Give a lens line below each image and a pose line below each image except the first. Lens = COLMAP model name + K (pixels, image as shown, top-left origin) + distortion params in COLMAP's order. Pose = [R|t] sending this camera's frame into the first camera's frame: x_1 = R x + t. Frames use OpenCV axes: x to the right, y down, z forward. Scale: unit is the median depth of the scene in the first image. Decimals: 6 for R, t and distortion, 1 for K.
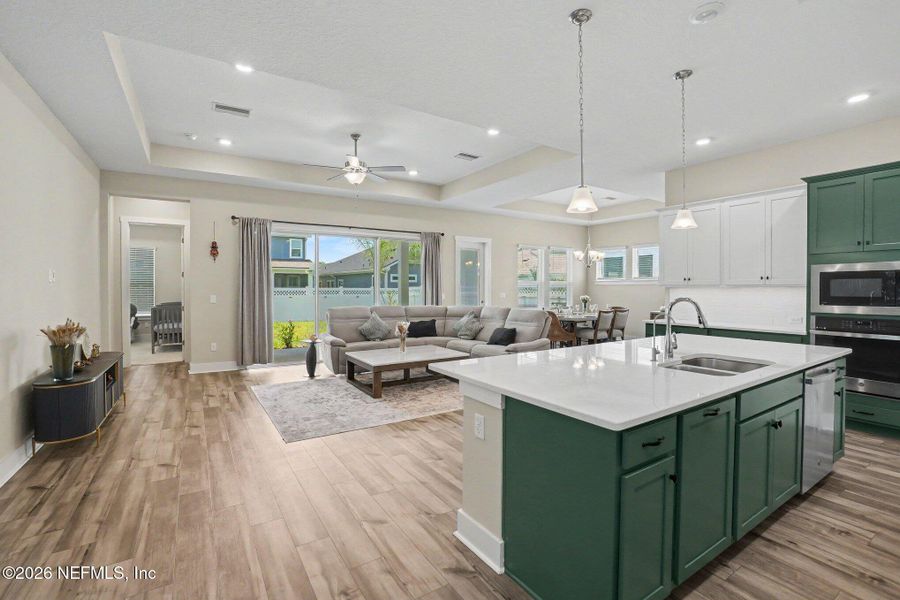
lens RADIAL K [[406.0, 0, 443.9], [0, 406.0, 297.7], [0, 0, 1]] dist [-0.029546, 0.001487]
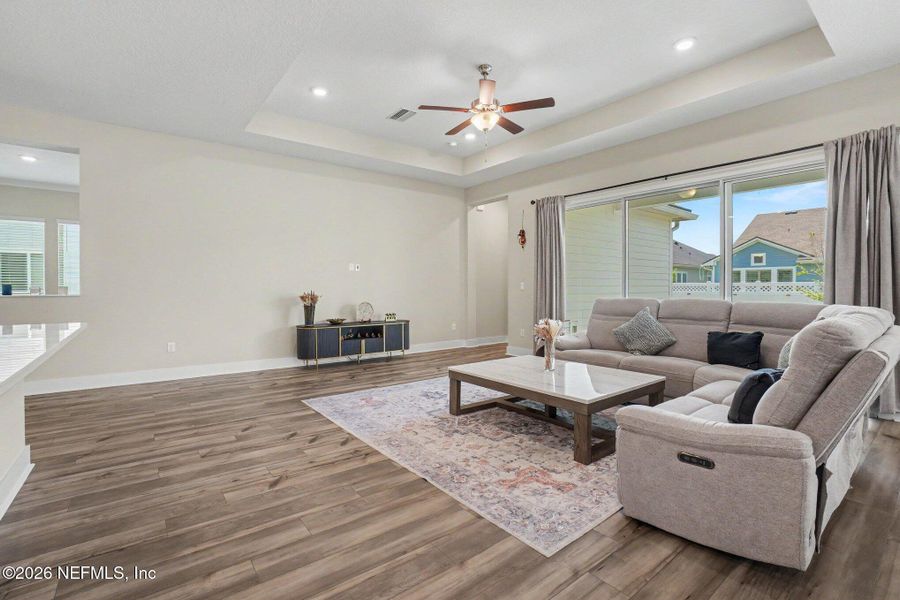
lens RADIAL K [[406.0, 0, 446.1], [0, 406.0, 294.6], [0, 0, 1]] dist [-0.029546, 0.001487]
pose [[0.095711, 0.016075, -0.995279, 0.613400], [-0.021910, 0.999661, 0.014039, 0.021491], [0.995168, 0.020463, 0.096031, 0.990424]]
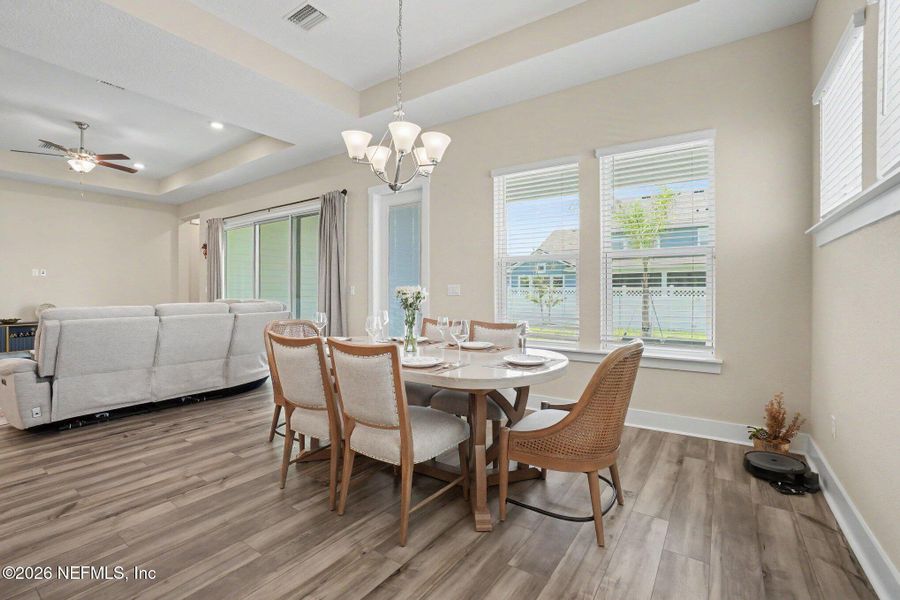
lens RADIAL K [[406.0, 0, 445.6], [0, 406.0, 296.0], [0, 0, 1]] dist [-0.029546, 0.001487]
pose [[0.393286, 0.004620, -0.919405, 1.228132], [-0.016157, 0.999868, -0.001887, 0.020789], [0.919274, 0.015597, 0.393309, 1.694082]]
